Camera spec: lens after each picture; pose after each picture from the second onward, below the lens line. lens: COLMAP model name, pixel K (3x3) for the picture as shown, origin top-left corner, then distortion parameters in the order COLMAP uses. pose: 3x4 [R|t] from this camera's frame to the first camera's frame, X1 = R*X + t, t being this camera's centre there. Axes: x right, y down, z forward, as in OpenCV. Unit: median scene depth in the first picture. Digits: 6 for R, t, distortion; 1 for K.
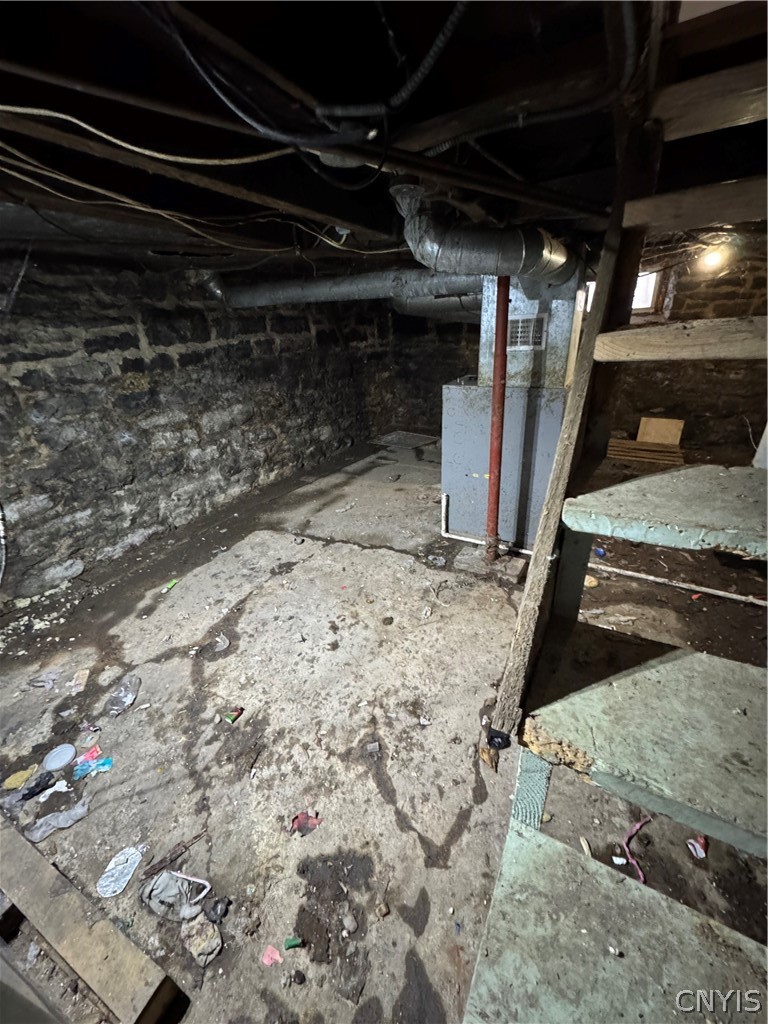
lens RADIAL K [[407.1, 0, 384.7], [0, 407.1, 510.3], [0, 0, 1]] dist [-0.001177, 0.000389]
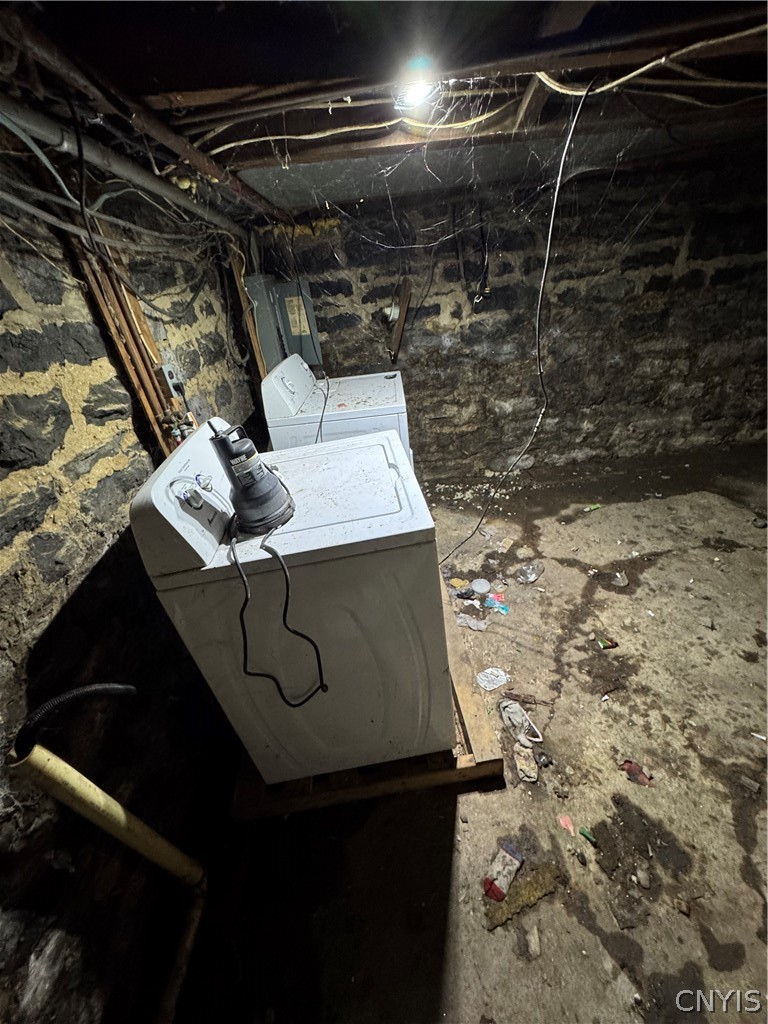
lens RADIAL K [[407.1, 0, 382.5], [0, 407.1, 511.3], [0, 0, 1]] dist [-0.001177, 0.000389]
pose [[0.530312, 0.423719, -0.734324, -0.038981], [-0.284800, 0.904851, 0.316440, 0.016490], [0.798535, 0.041323, 0.600528, -0.102202]]
